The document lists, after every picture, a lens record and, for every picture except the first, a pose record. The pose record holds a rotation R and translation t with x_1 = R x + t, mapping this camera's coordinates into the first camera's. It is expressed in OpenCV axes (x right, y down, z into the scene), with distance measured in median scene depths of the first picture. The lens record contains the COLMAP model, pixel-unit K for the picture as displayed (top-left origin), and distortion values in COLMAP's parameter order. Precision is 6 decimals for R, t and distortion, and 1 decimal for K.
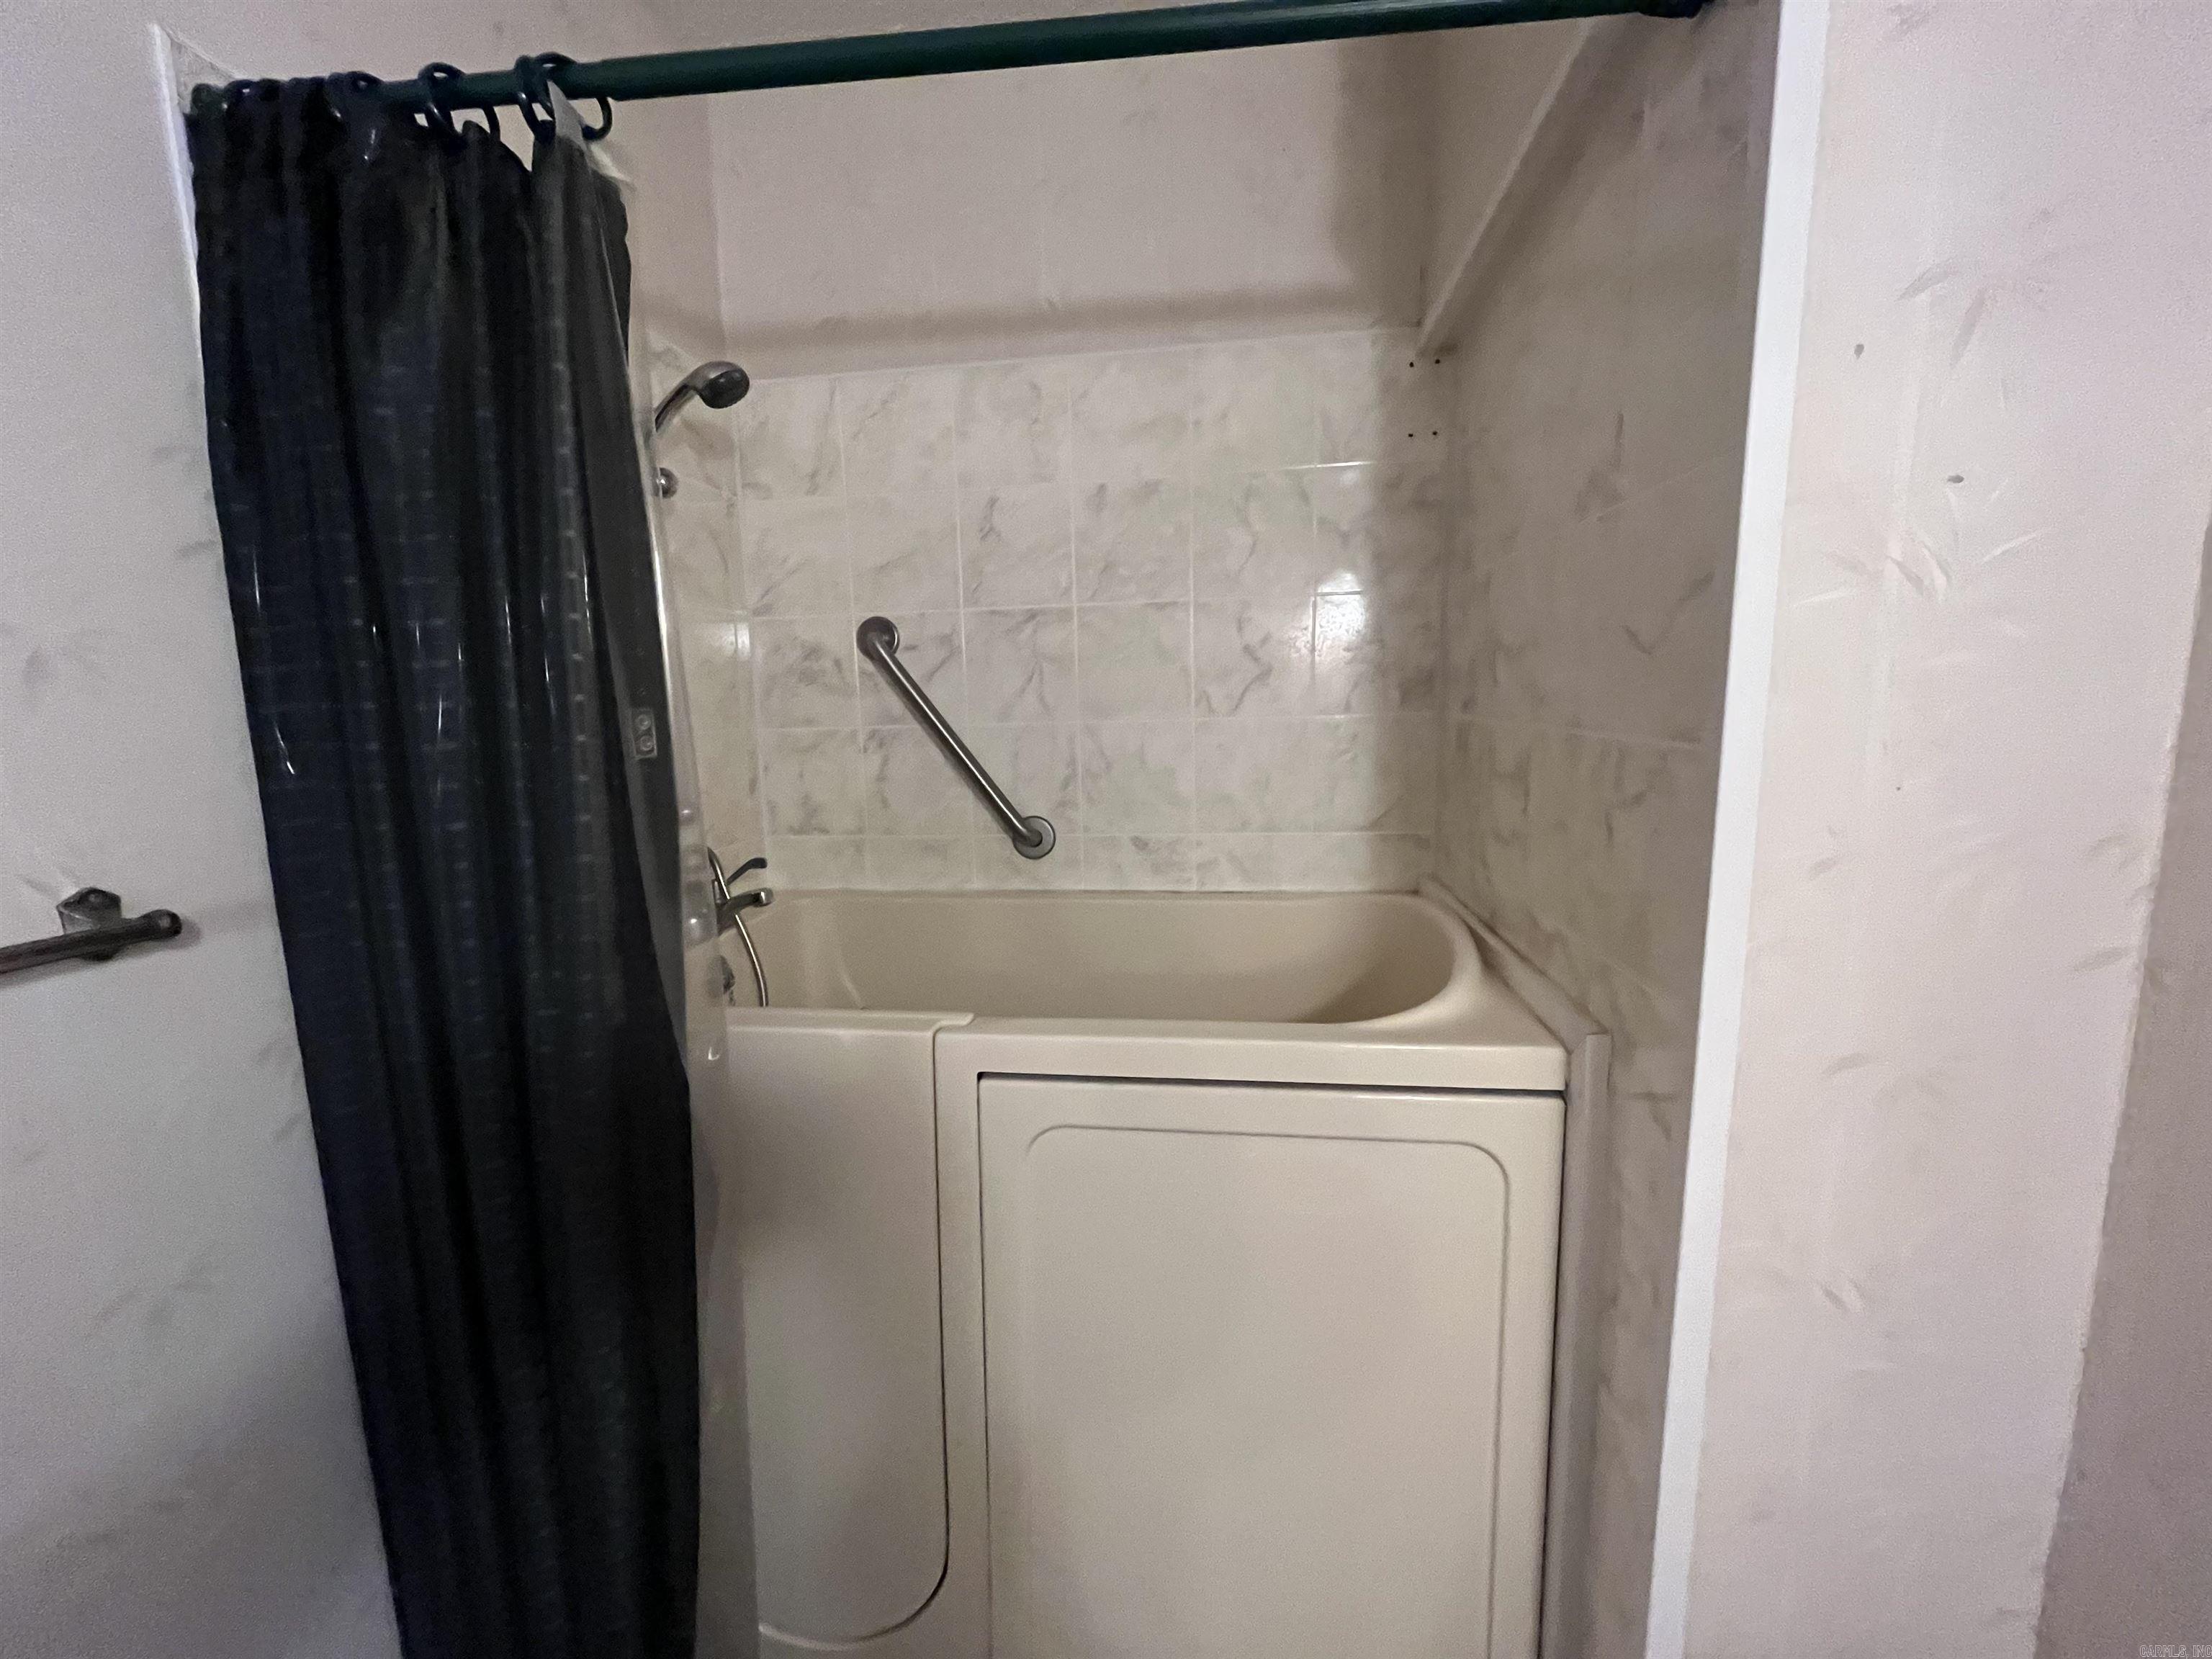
lens RADIAL K [[890.8, 0, 1095.3], [0, 890.8, 845.7], [0, 0, 1]] dist [-0.002547, -0.000052]
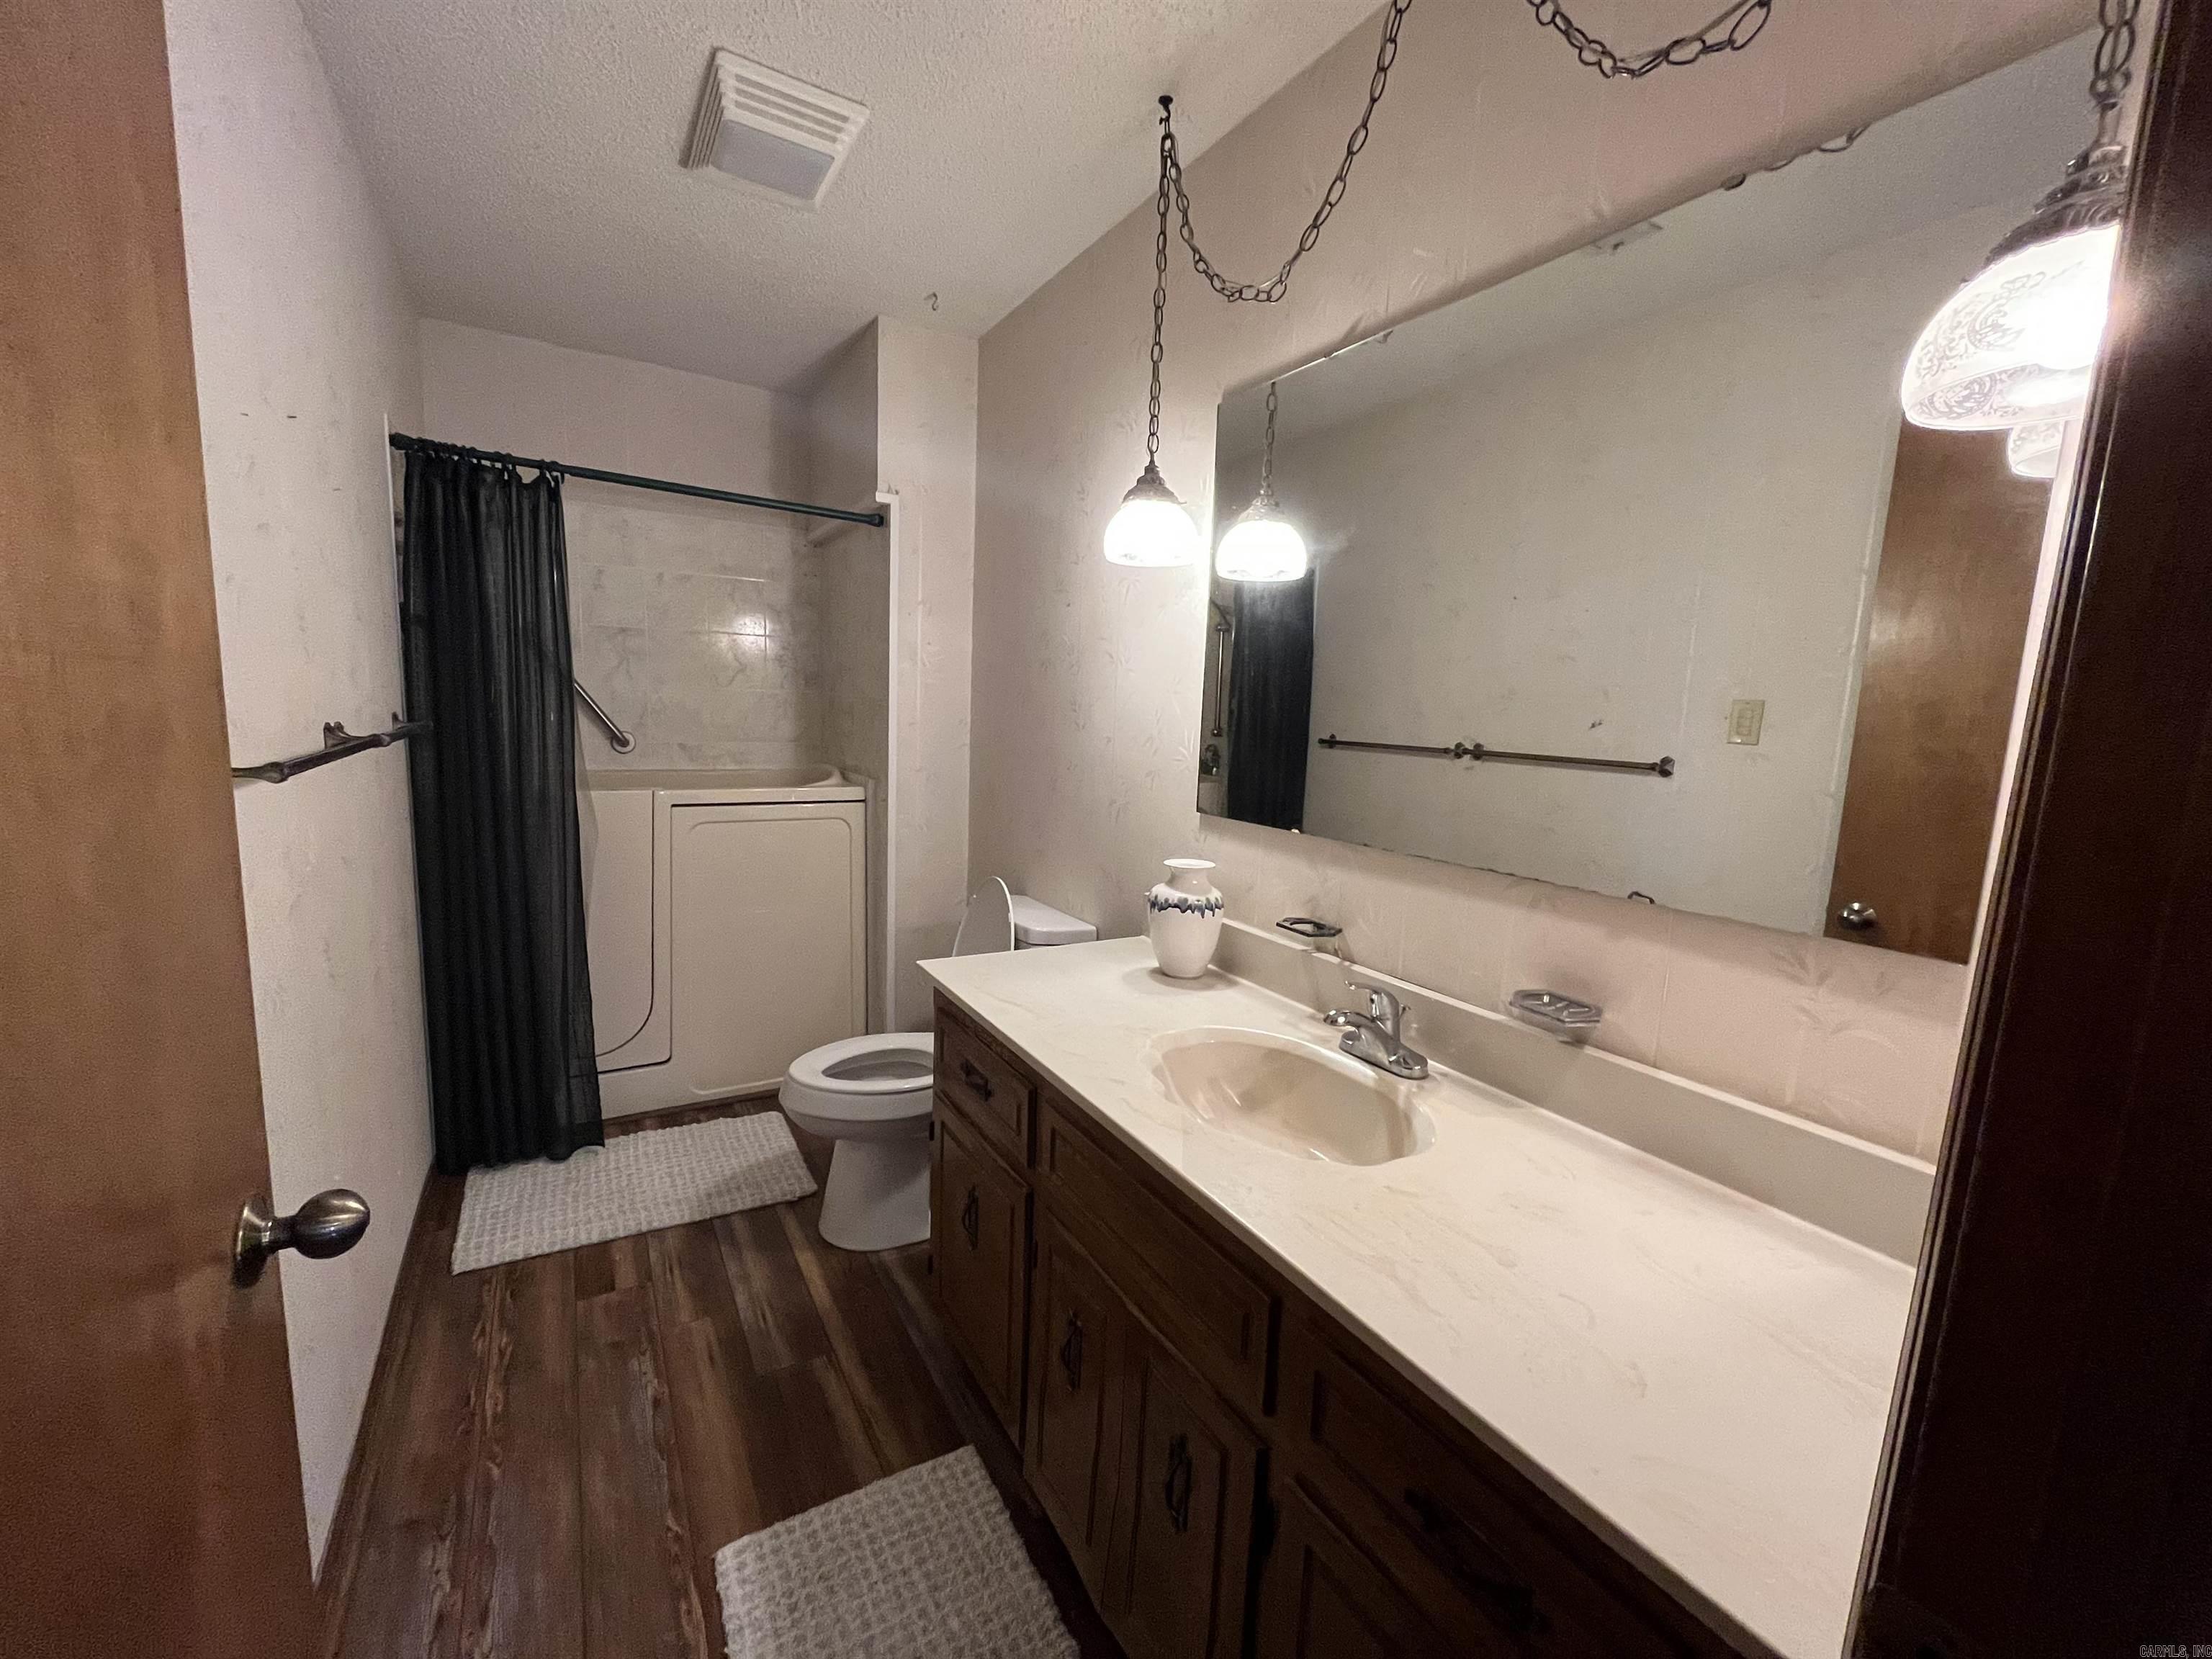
lens RADIAL K [[890.8, 0, 1095.3], [0, 890.8, 845.7], [0, 0, 1]] dist [-0.002547, -0.000052]
pose [[0.770406, -0.040620, 0.636259, -0.567222], [0.028664, 0.999166, 0.029082, 0.207357], [-0.636909, -0.004168, 0.770927, -1.275499]]
